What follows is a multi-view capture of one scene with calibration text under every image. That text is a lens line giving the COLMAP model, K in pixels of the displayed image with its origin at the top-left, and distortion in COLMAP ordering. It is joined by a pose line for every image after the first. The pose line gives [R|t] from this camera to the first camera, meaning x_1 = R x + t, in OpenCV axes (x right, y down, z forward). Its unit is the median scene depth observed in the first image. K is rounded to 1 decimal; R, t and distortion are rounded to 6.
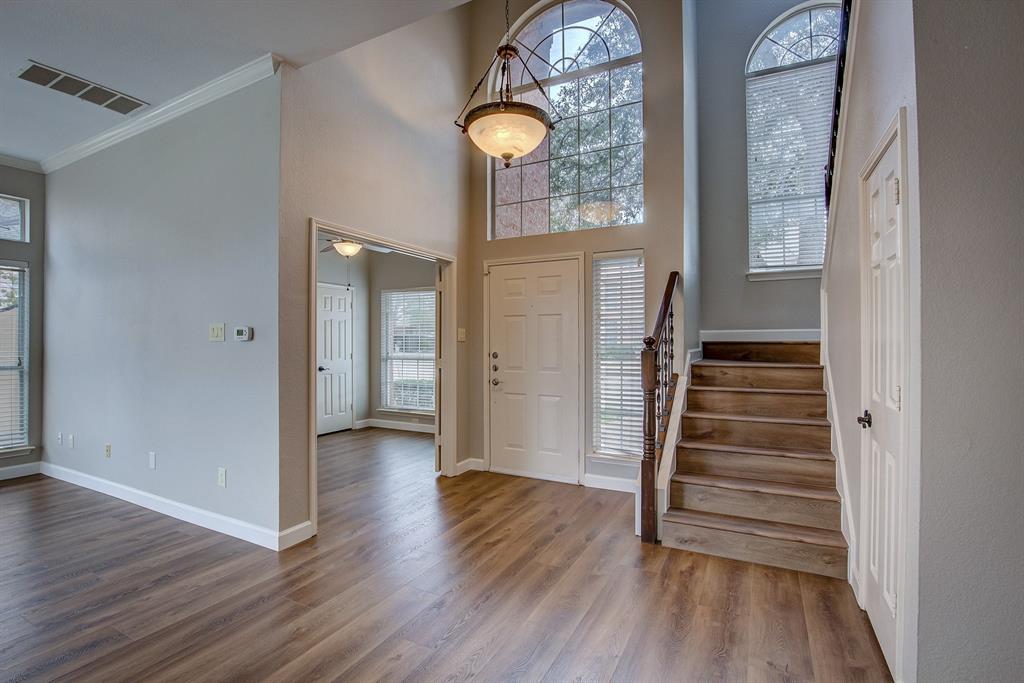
lens RADIAL K [[466.6, 0, 539.5], [0, 466.6, 339.9], [0, 0, 1]] dist [-0.034936, 0.005138]
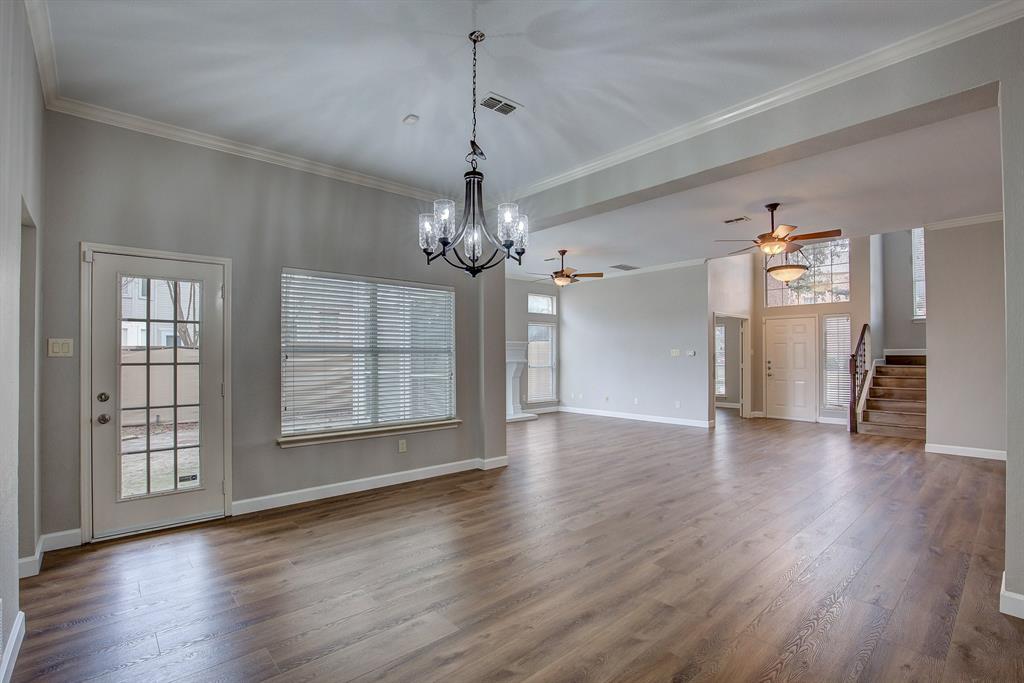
lens RADIAL K [[466.6, 0, 538.9], [0, 466.6, 349.4], [0, 0, 1]] dist [-0.034936, 0.005138]
pose [[0.933045, -0.006150, -0.359708, -0.379847], [0.003575, 0.999963, -0.007822, -0.013940], [0.359743, 0.006013, 0.933032, -1.612122]]
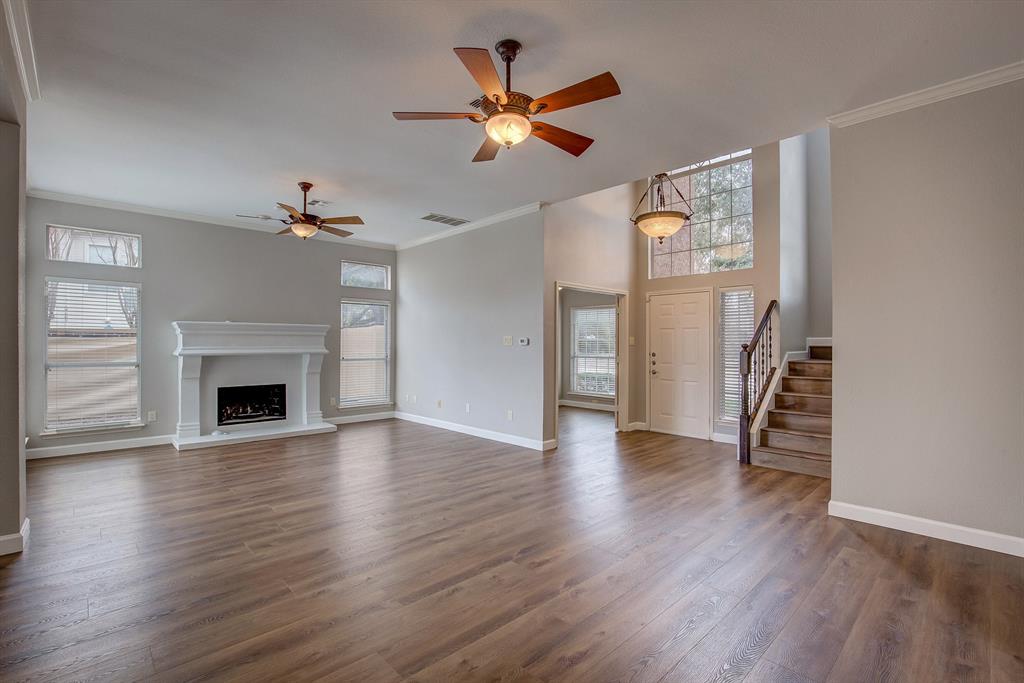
lens RADIAL K [[466.6, 0, 541.4], [0, 466.6, 342.5], [0, 0, 1]] dist [-0.034936, 0.005138]
pose [[0.945444, 0.001862, -0.325779, 0.064994], [-0.001445, 0.999998, 0.001522, -0.009419], [0.325781, -0.000968, 0.945445, -0.683123]]
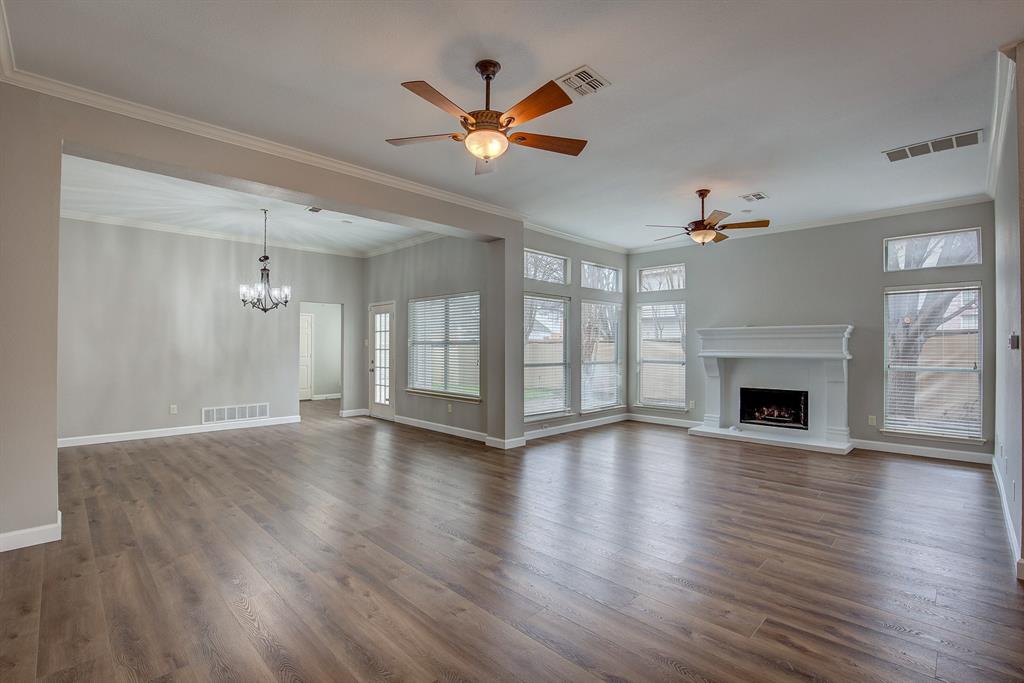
lens RADIAL K [[466.6, 0, 482.3], [0, 466.6, 345.7], [0, 0, 1]] dist [-0.034936, 0.005138]
pose [[-0.359043, -0.001287, -0.933320, 0.497060], [0.002705, 0.999993, -0.002419, -0.005119], [0.933317, -0.003393, -0.359037, 0.239732]]
